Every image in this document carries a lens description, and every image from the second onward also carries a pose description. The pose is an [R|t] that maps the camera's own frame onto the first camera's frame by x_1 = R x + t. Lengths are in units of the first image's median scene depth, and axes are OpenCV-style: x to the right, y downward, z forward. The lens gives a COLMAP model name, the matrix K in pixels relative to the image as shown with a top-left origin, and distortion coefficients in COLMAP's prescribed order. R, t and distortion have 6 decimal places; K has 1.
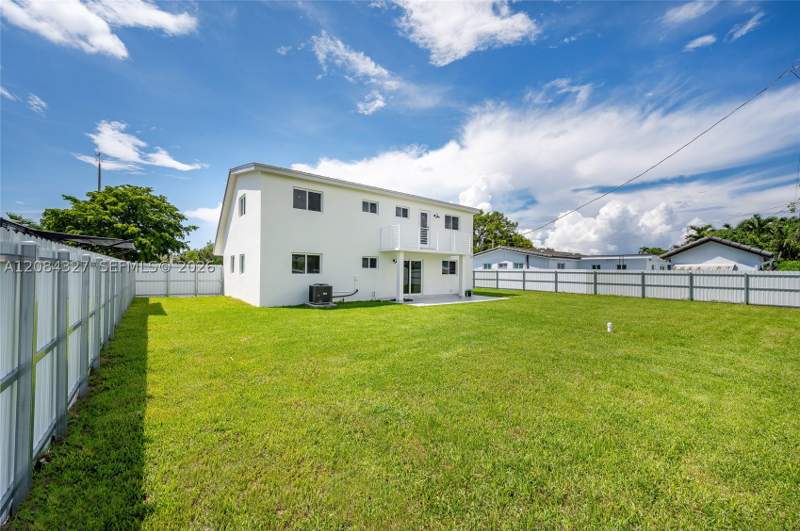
lens RADIAL K [[329.1, 0, 394.8], [0, 329.1, 264.8], [0, 0, 1]] dist [0.003910, -0.000164]
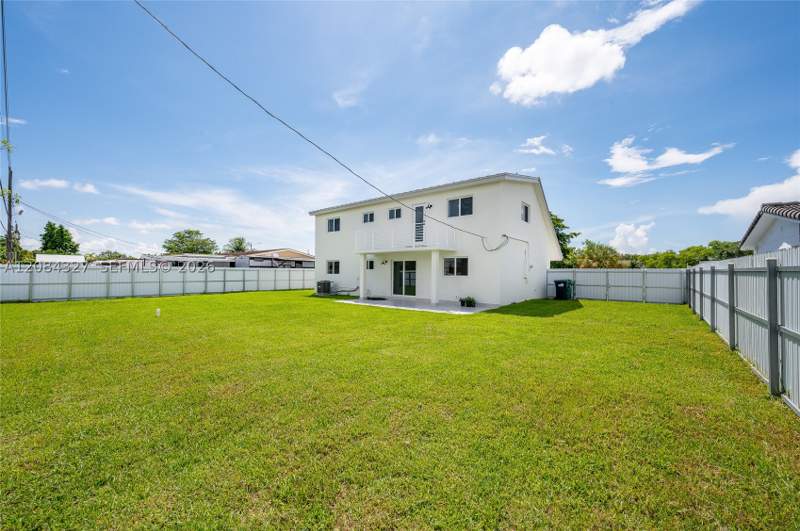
lens RADIAL K [[329.1, 0, 394.5], [0, 329.1, 271.5], [0, 0, 1]] dist [0.003910, -0.000164]
pose [[0.164227, -0.015950, -0.986294, 0.960010], [0.014995, 0.999794, -0.013672, 0.029920], [0.986309, -0.012544, 0.164432, 0.783472]]
